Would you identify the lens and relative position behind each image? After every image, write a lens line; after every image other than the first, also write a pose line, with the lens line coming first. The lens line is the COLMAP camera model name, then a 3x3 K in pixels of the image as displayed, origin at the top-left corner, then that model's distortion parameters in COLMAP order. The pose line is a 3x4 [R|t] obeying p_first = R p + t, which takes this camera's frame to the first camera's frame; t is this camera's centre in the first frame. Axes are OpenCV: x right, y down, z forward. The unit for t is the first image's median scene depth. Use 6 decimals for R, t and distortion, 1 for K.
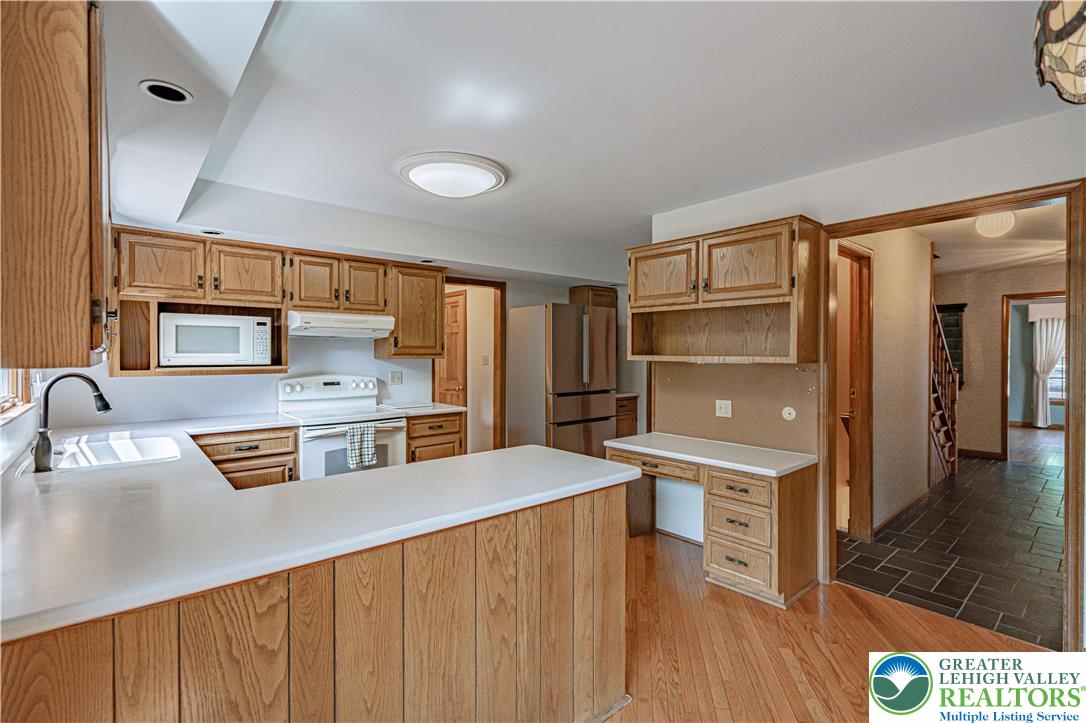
lens RADIAL K [[499.9, 0, 542.9], [0, 499.9, 359.1], [0, 0, 1]] dist [-0.003694, 0.000722]
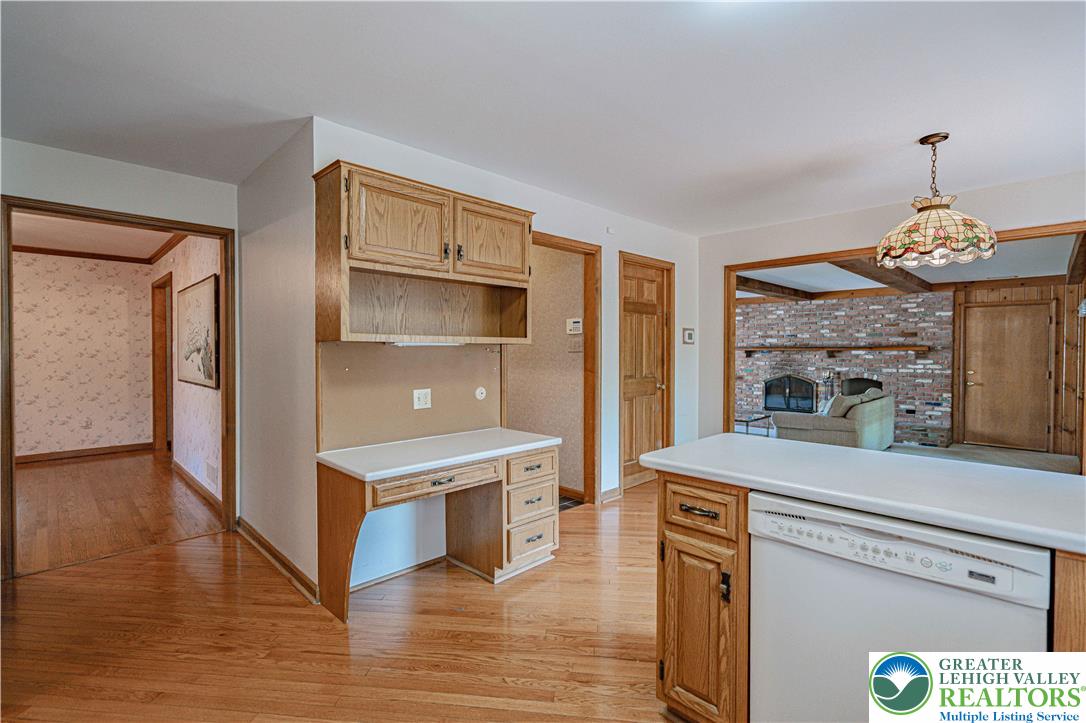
lens RADIAL K [[499.9, 0, 542.6], [0, 499.9, 356.1], [0, 0, 1]] dist [-0.003694, 0.000722]
pose [[-0.062119, -0.012553, 0.997990, -0.520210], [0.012550, 0.999832, 0.013357, 0.018135], [-0.997990, 0.013354, -0.061951, 0.880181]]
